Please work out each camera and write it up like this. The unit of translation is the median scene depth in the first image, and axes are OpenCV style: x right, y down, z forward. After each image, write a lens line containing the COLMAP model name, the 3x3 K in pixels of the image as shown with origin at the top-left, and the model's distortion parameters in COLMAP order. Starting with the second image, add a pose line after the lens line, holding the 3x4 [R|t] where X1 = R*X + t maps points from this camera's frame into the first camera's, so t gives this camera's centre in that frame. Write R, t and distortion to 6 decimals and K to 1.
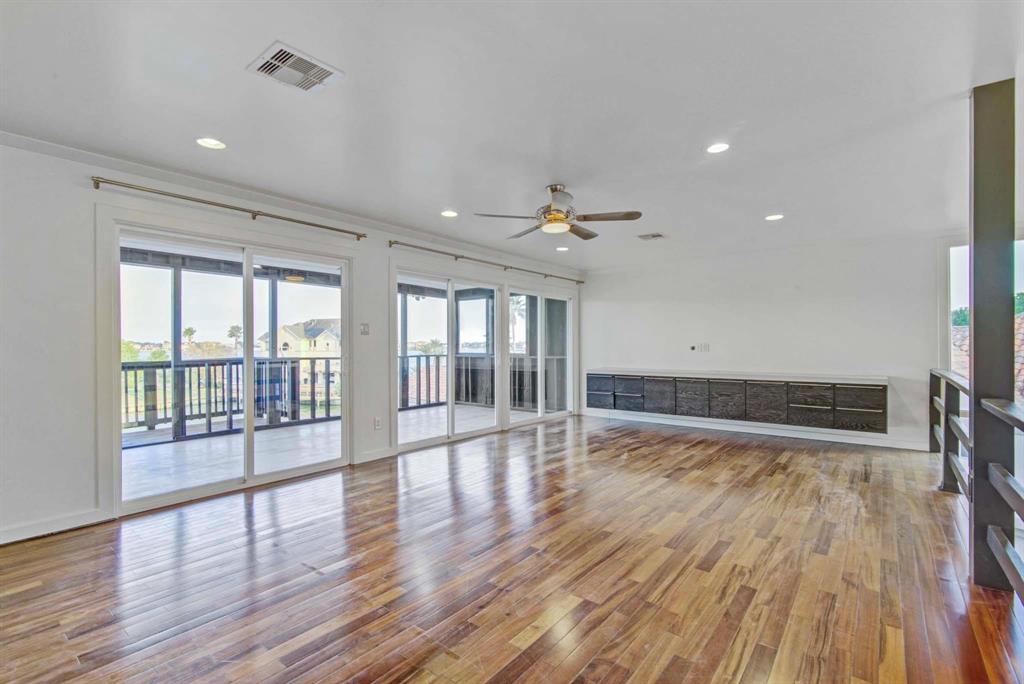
lens RADIAL K [[478.5, 0, 517.7], [0, 478.5, 345.1], [0, 0, 1]] dist [-0.004255, -0.000164]
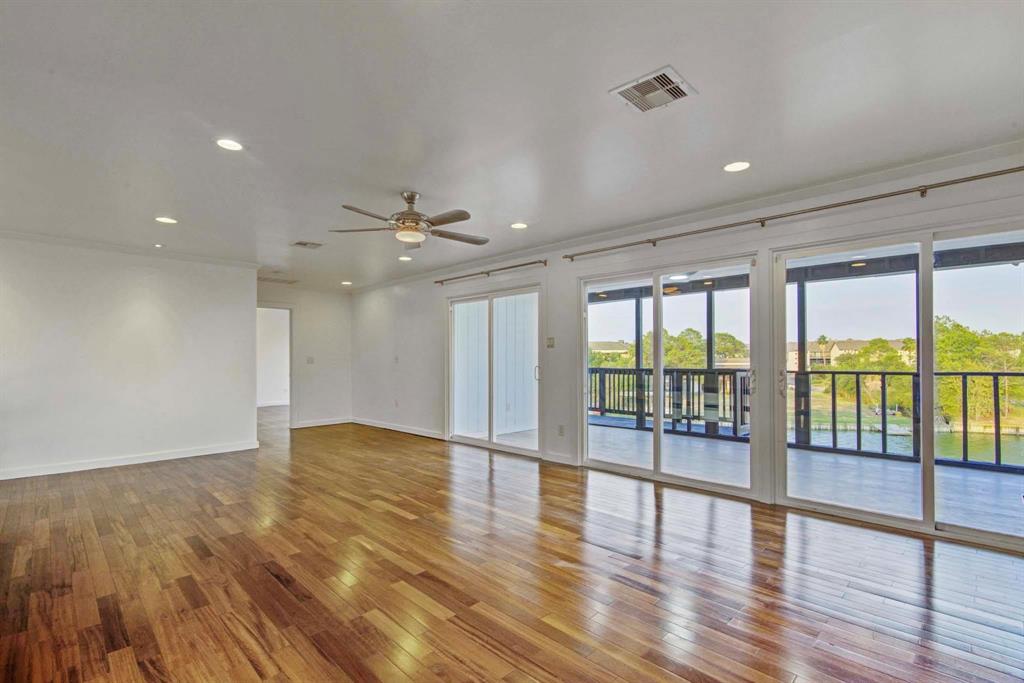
lens RADIAL K [[478.5, 0, 515.7], [0, 478.5, 348.7], [0, 0, 1]] dist [-0.004255, -0.000164]
pose [[-0.142879, -0.016321, -0.989606, 0.524956], [0.006070, 0.999831, -0.017366, 0.000004], [0.989722, -0.008488, -0.142755, 0.701755]]
